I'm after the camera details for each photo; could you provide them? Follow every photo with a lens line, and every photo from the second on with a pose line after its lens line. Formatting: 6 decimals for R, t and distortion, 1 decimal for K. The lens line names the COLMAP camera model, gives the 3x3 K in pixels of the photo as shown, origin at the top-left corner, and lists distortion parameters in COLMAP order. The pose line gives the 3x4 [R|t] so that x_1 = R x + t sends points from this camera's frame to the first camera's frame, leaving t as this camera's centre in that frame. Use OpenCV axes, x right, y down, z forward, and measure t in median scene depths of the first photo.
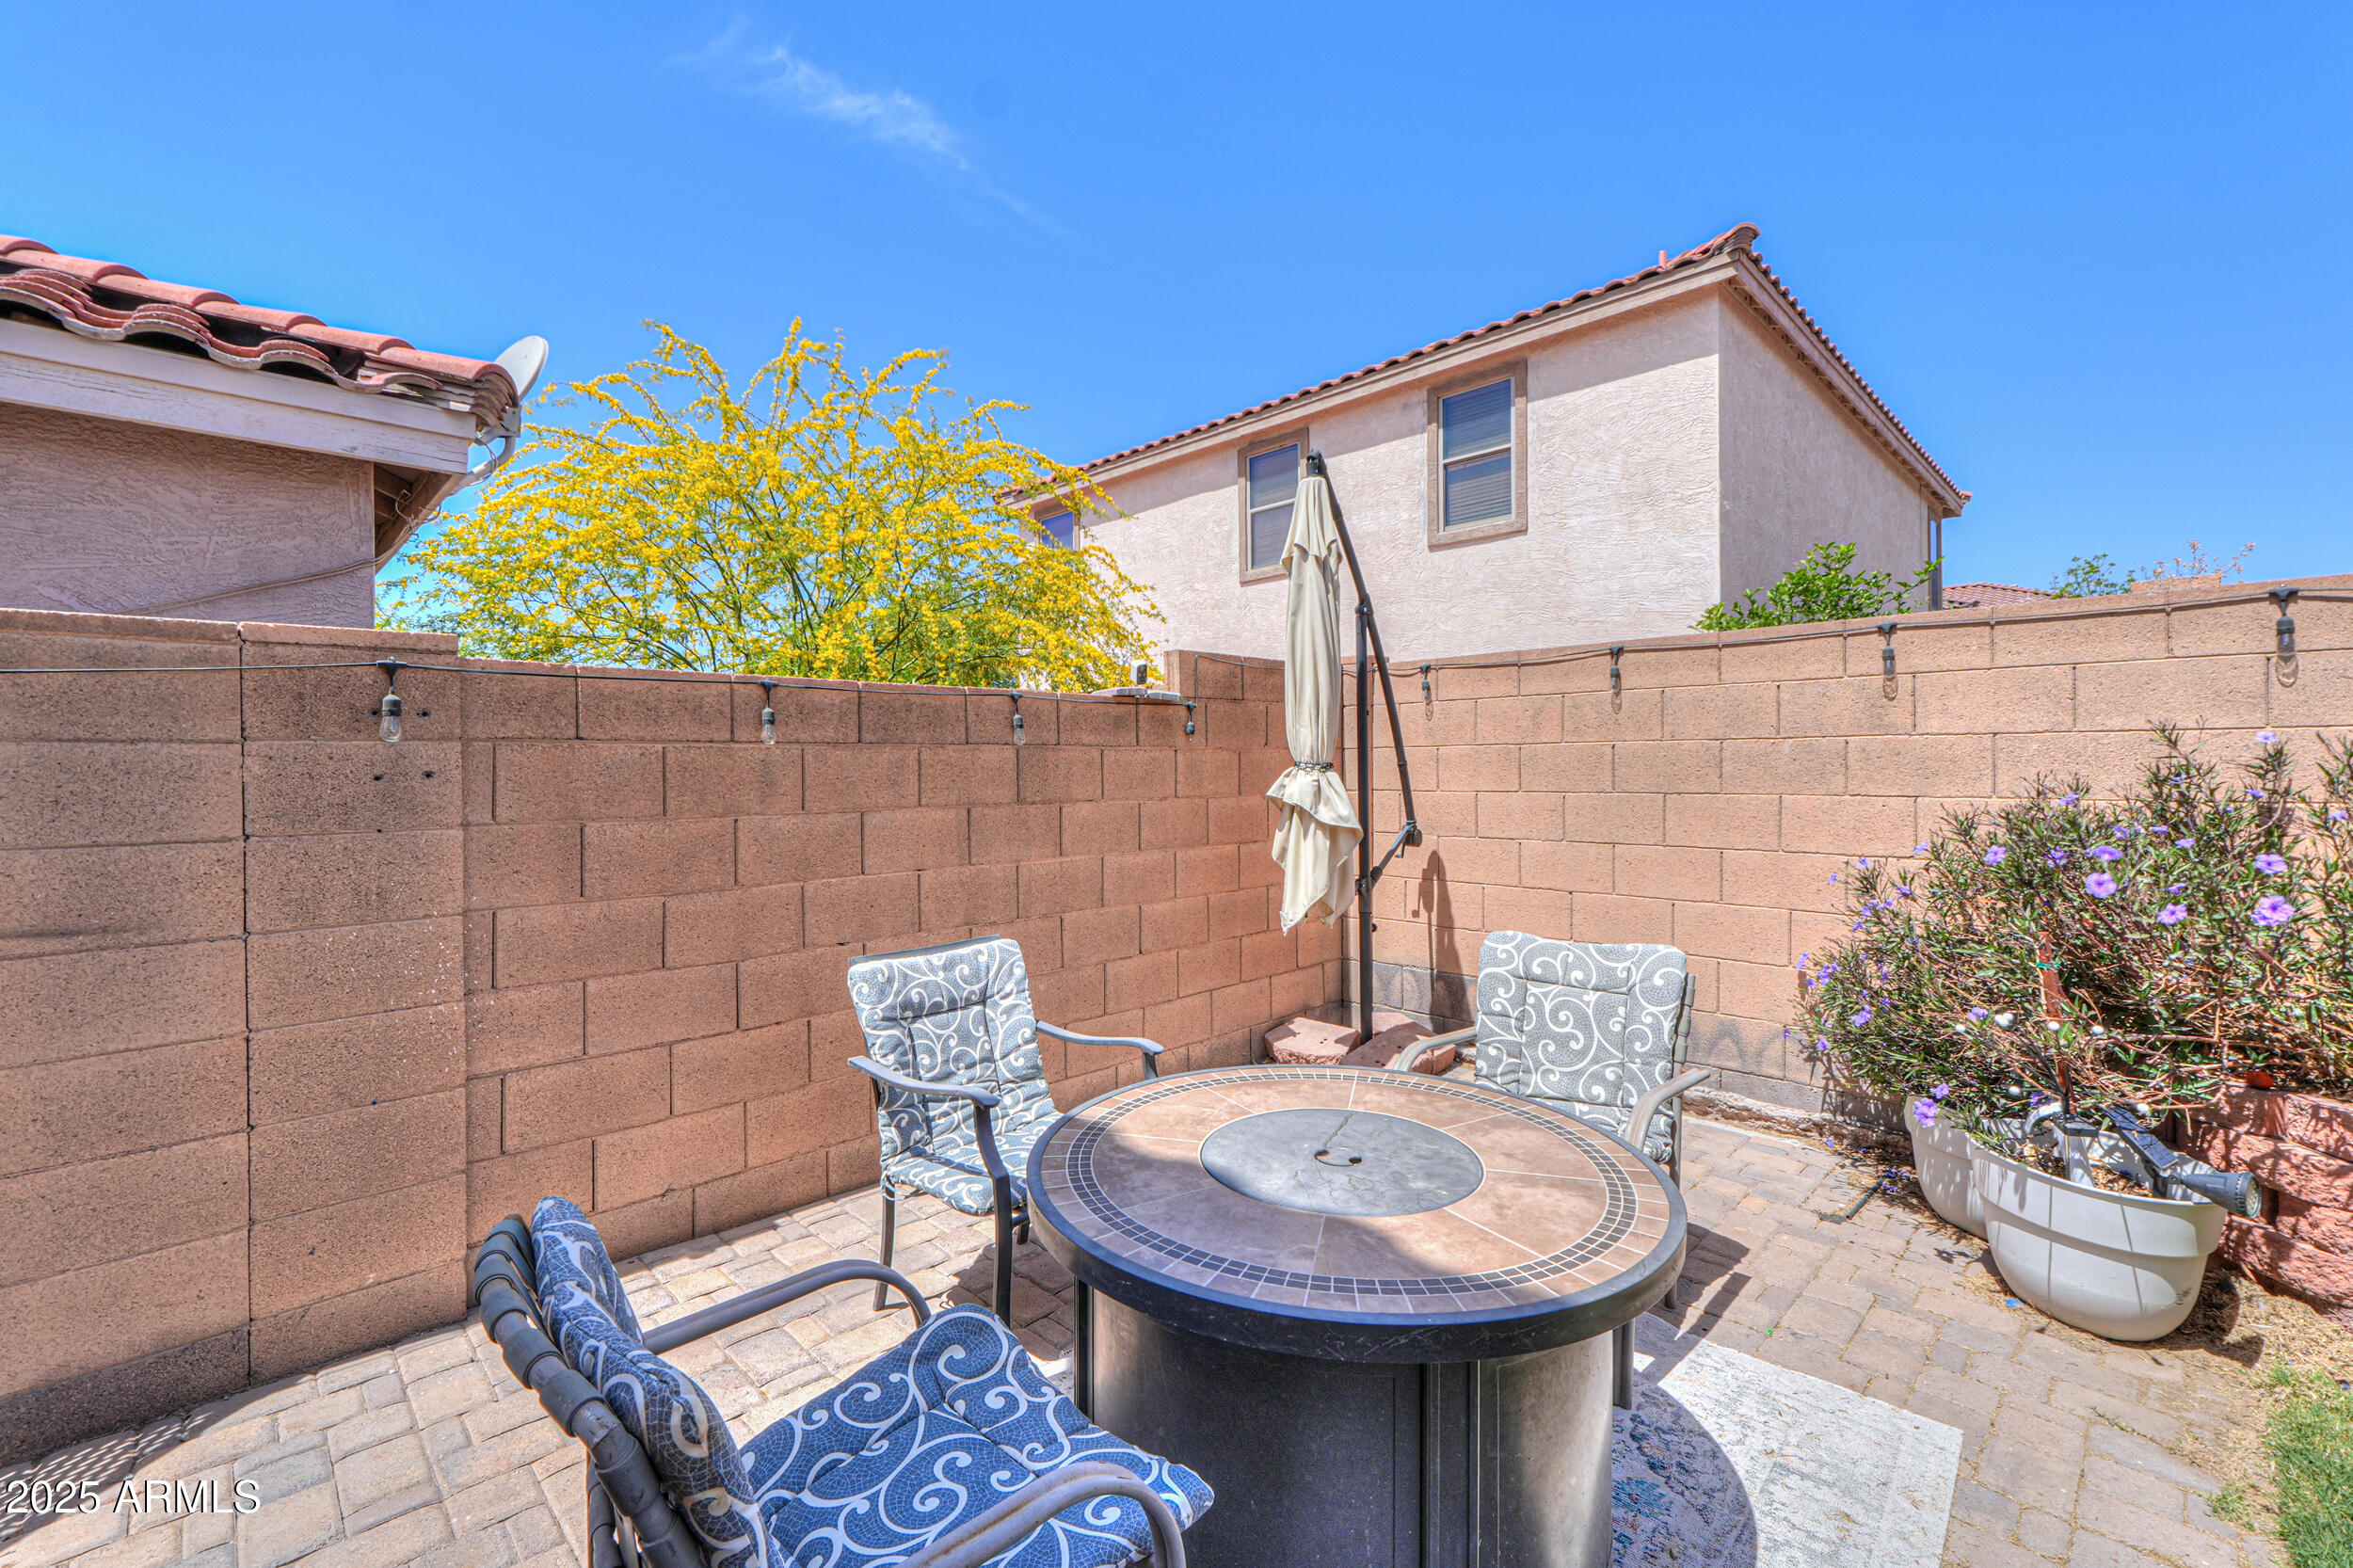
lens RADIAL K [[992.6, 0, 1133.9], [0, 992.6, 761.8], [0, 0, 1]] dist [0.001316, -0.000383]
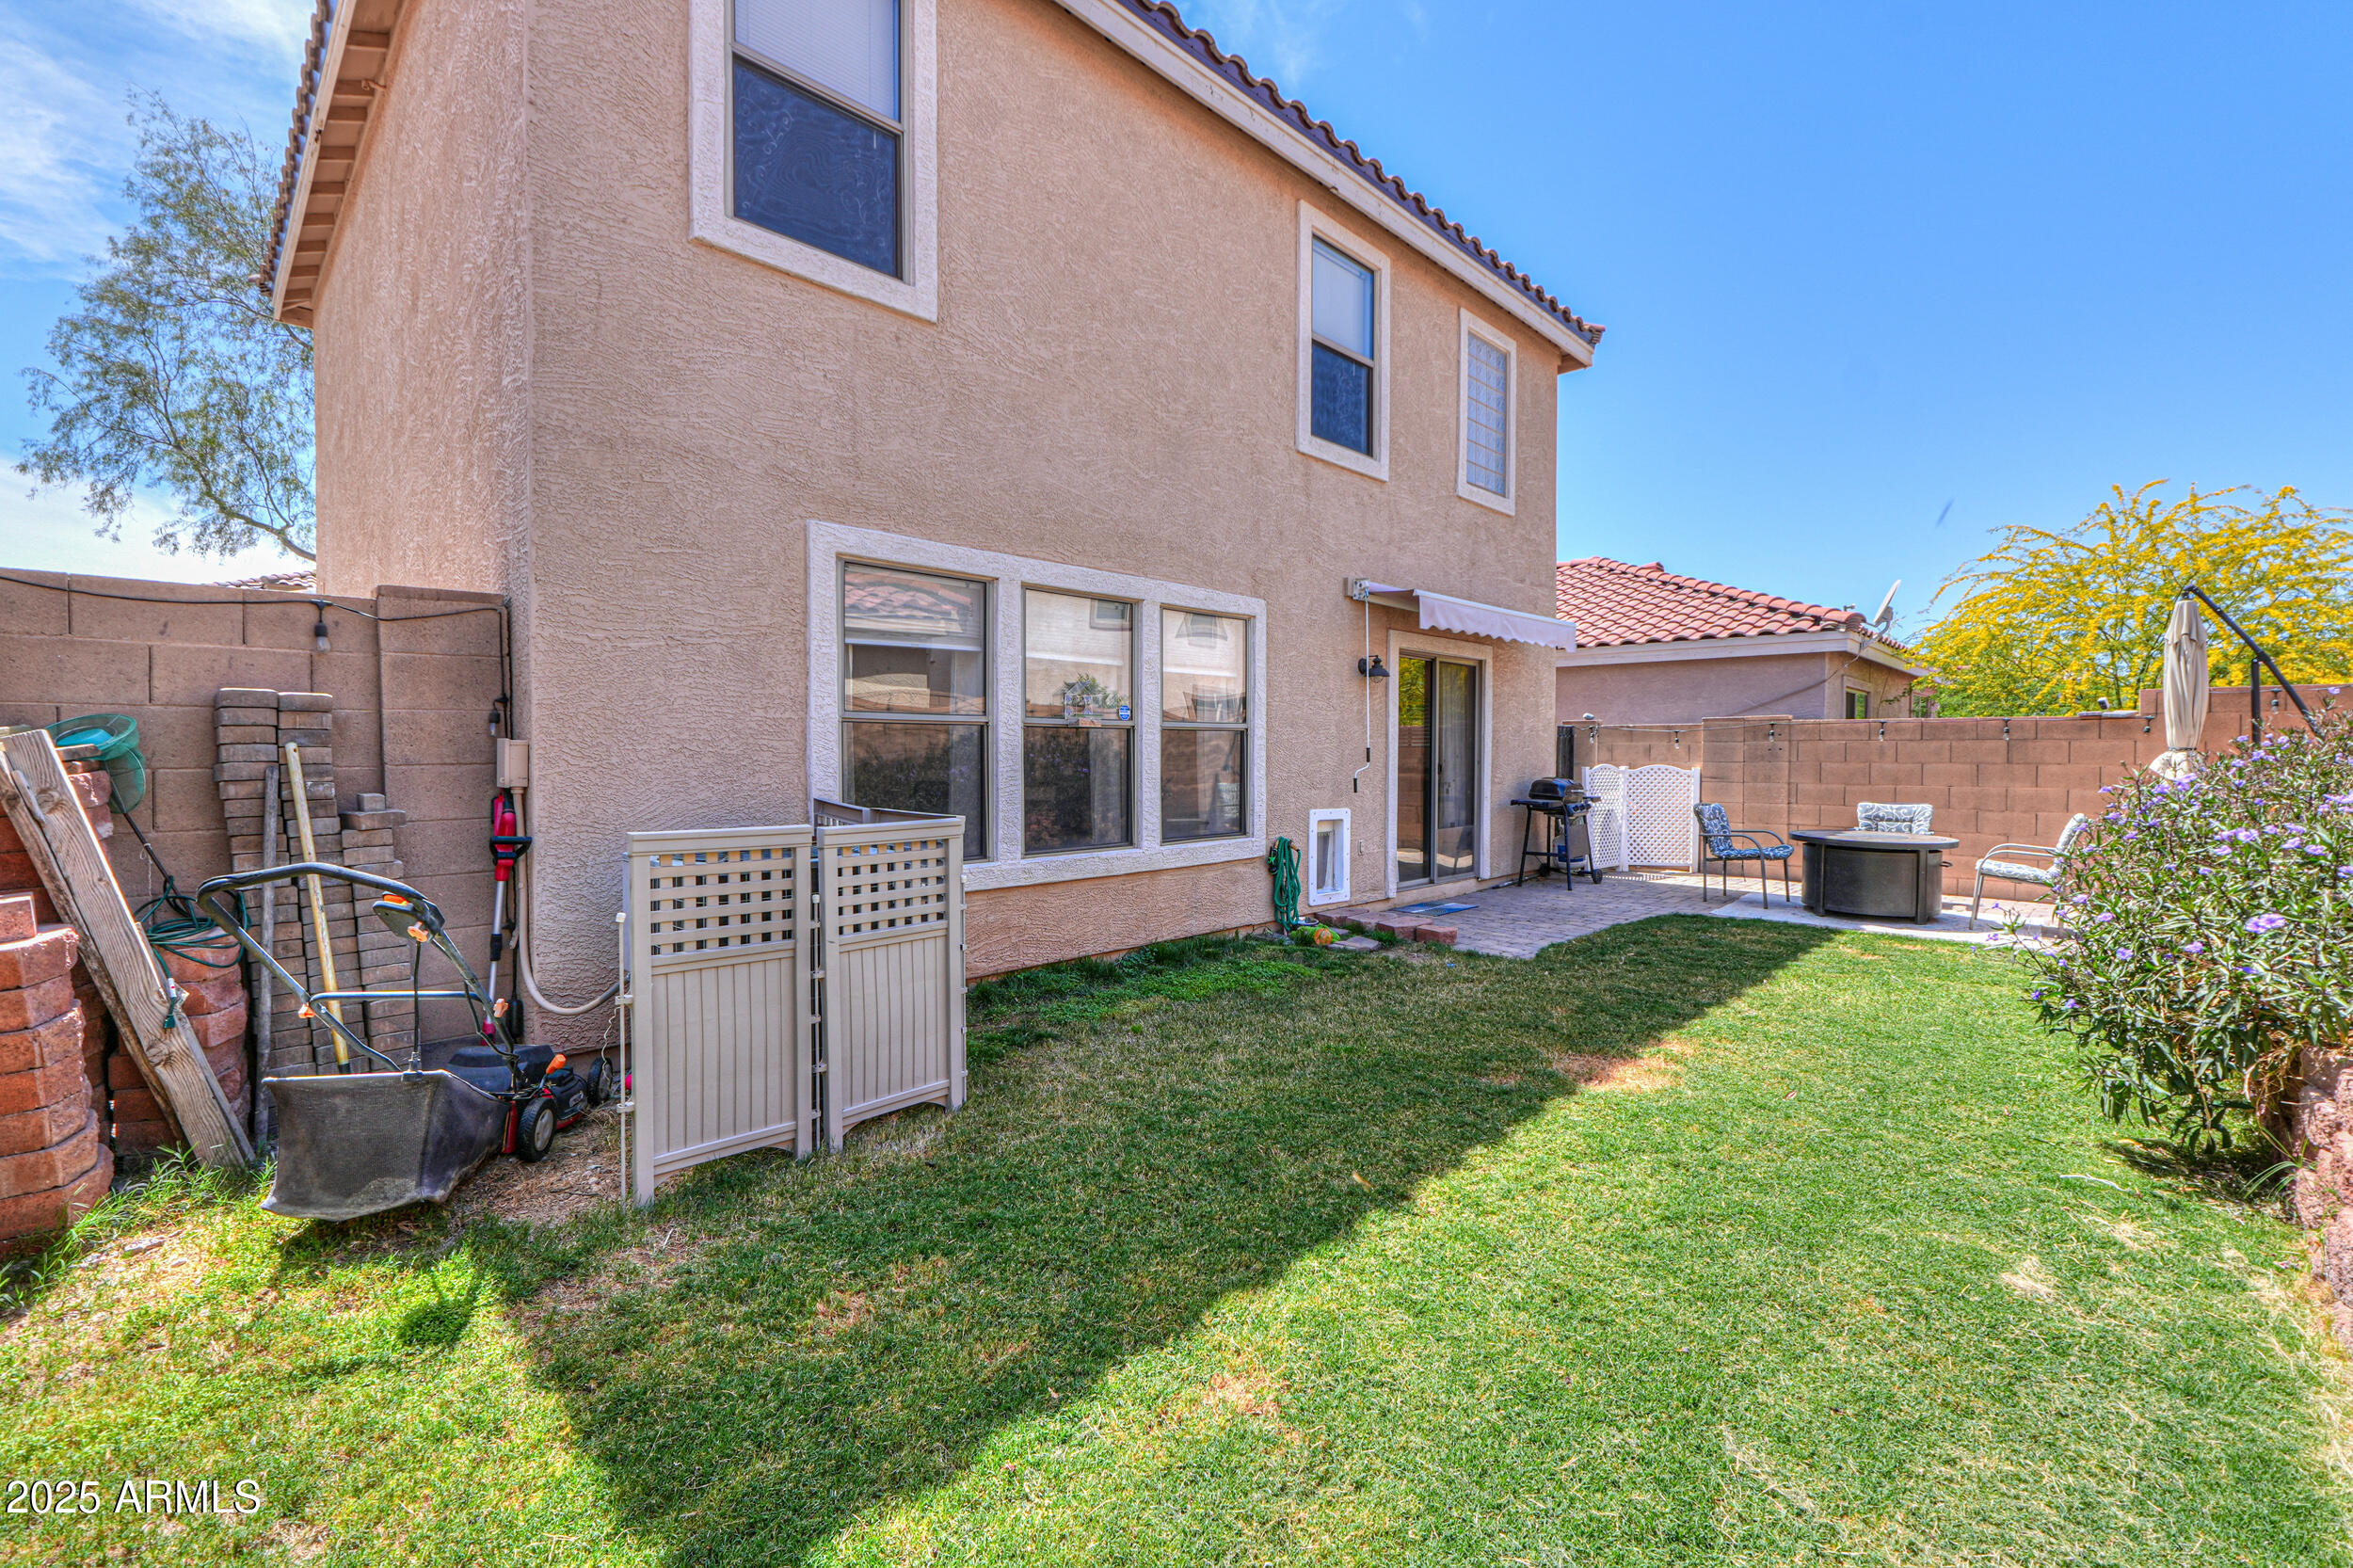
lens RADIAL K [[992.6, 0, 1172.0], [0, 992.6, 772.9], [0, 0, 1]] dist [0.001316, -0.000383]
pose [[0.034820, 0.026692, -0.999037, 1.570168], [0.005494, 0.999623, 0.026899, -0.009527], [0.999379, -0.006426, 0.034660, -0.803774]]
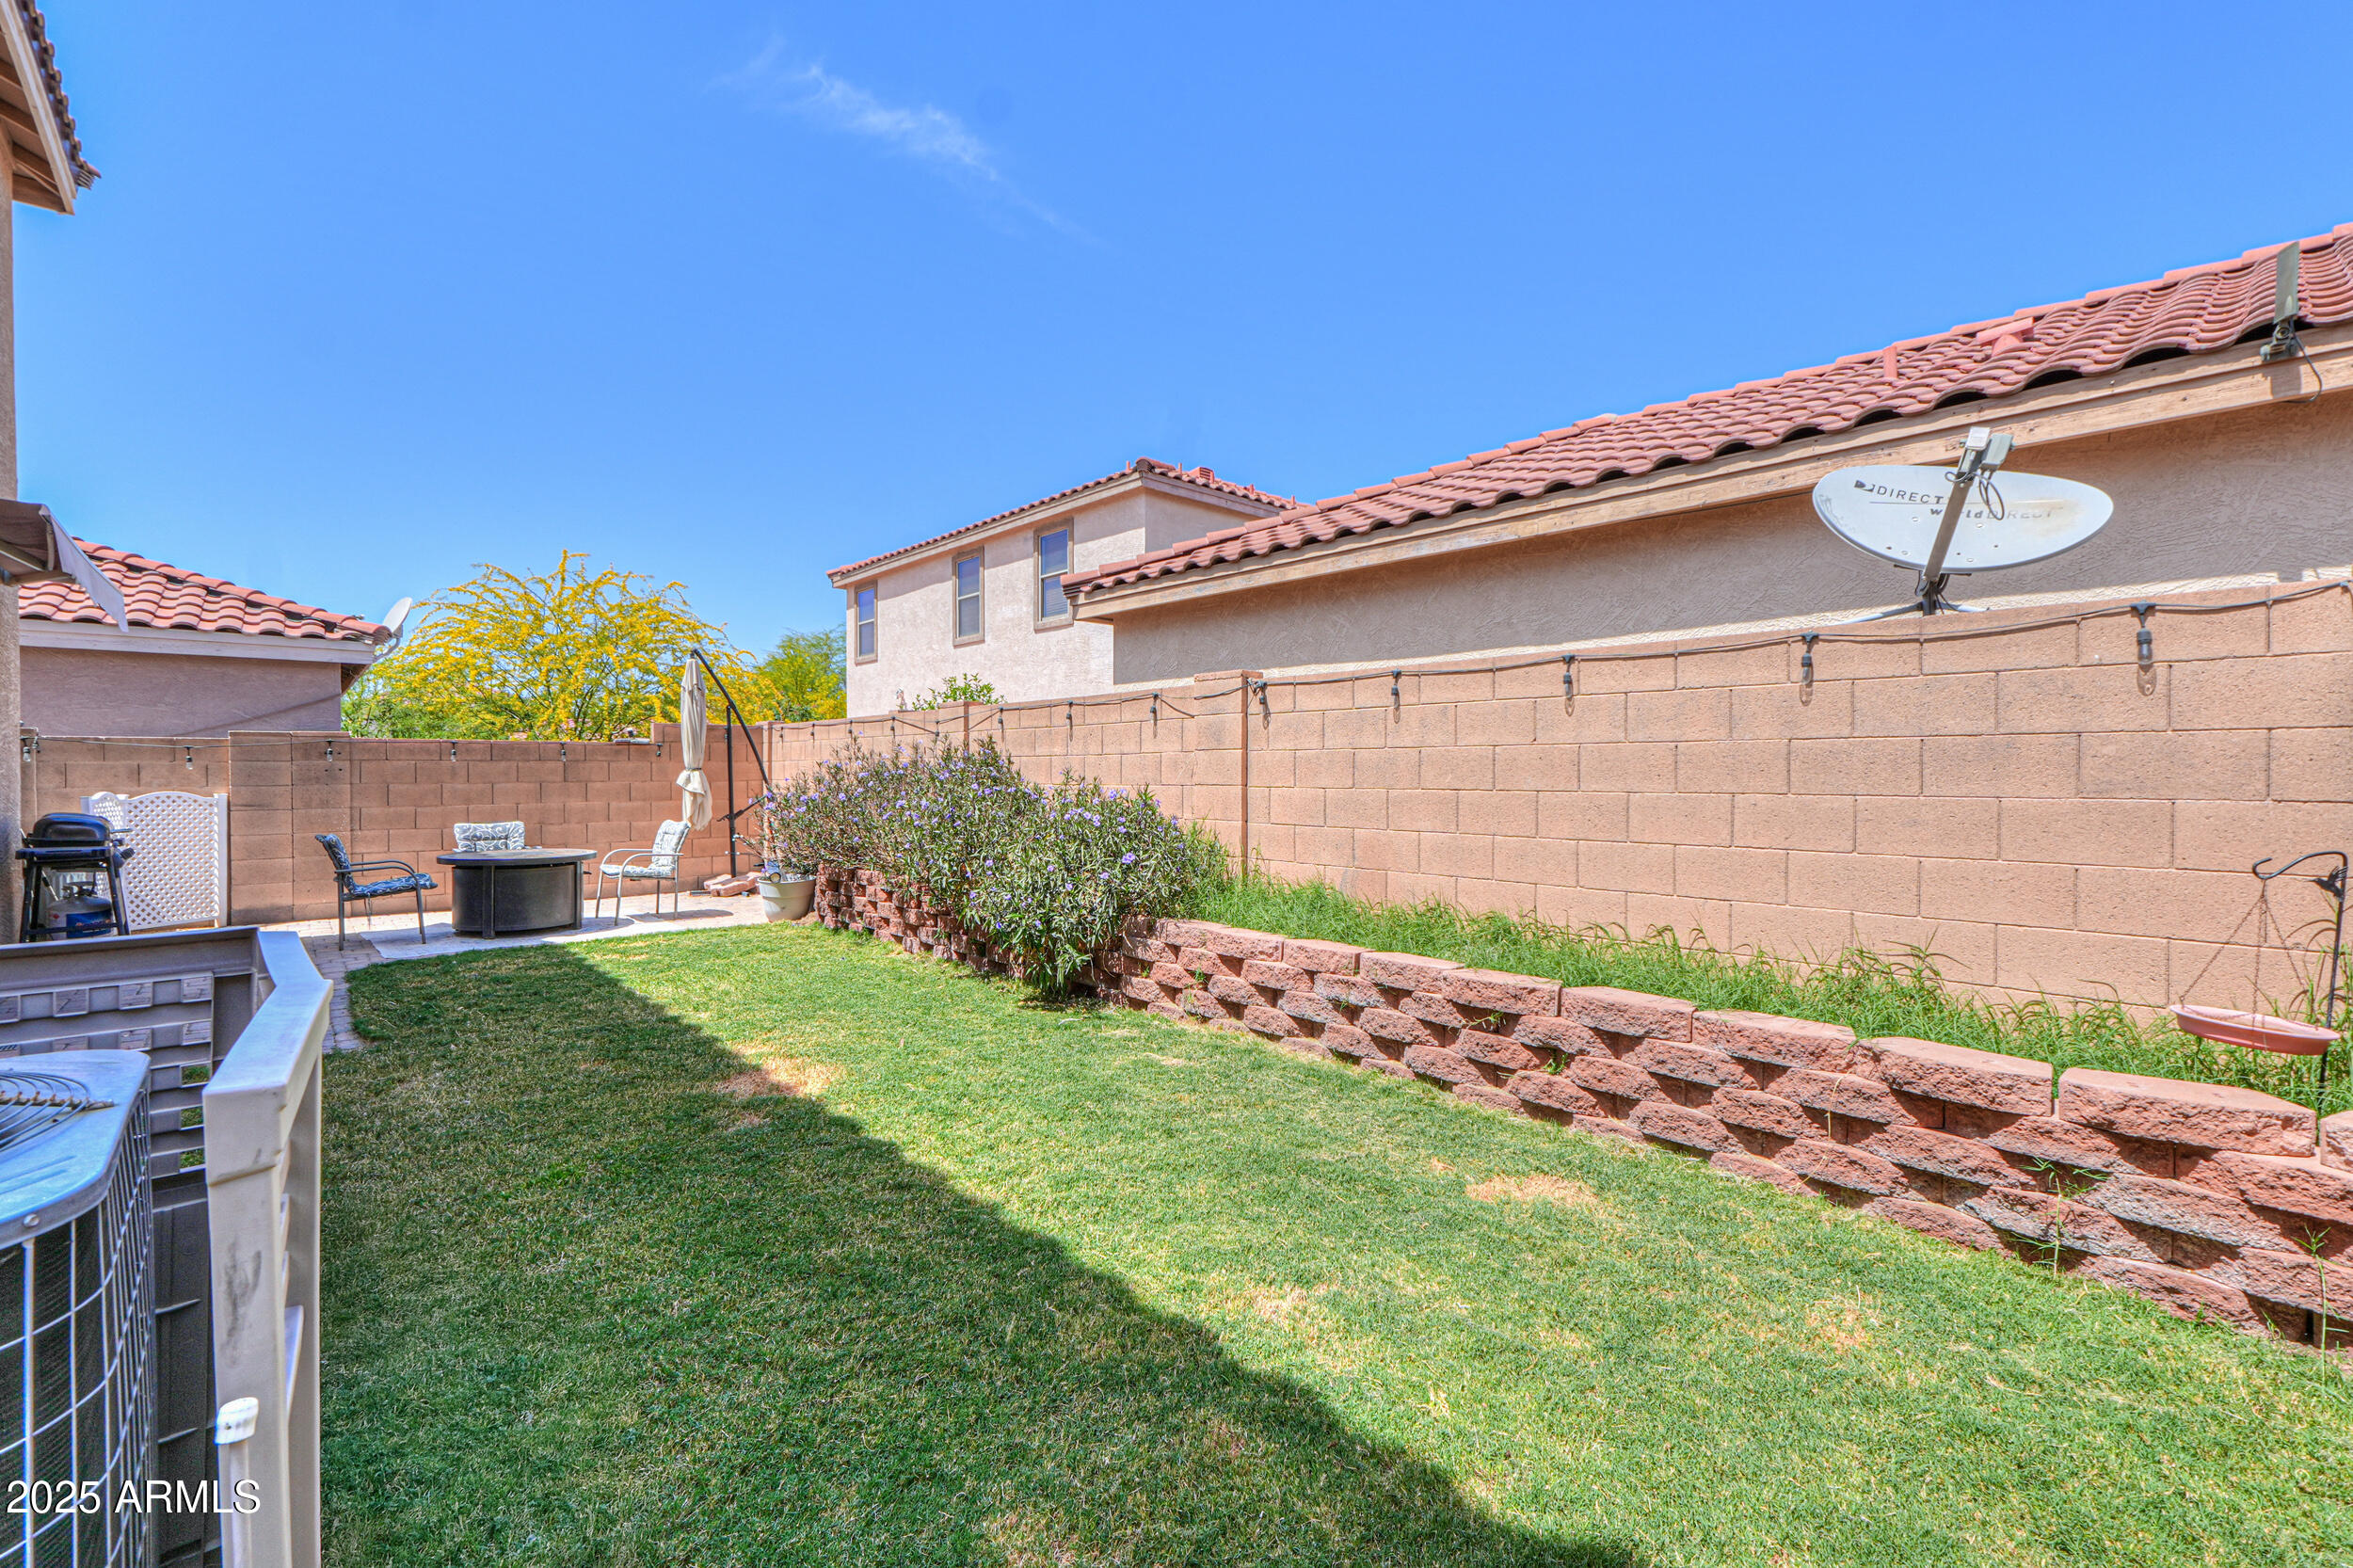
lens RADIAL K [[992.6, 0, 1169.3], [0, 992.6, 791.5], [0, 0, 1]] dist [0.001316, -0.000383]
pose [[0.999664, 0.001851, -0.025840, 1.152995], [-0.001057, 0.999527, 0.030725, -0.013956], [0.025884, -0.030687, 0.999194, -1.225857]]
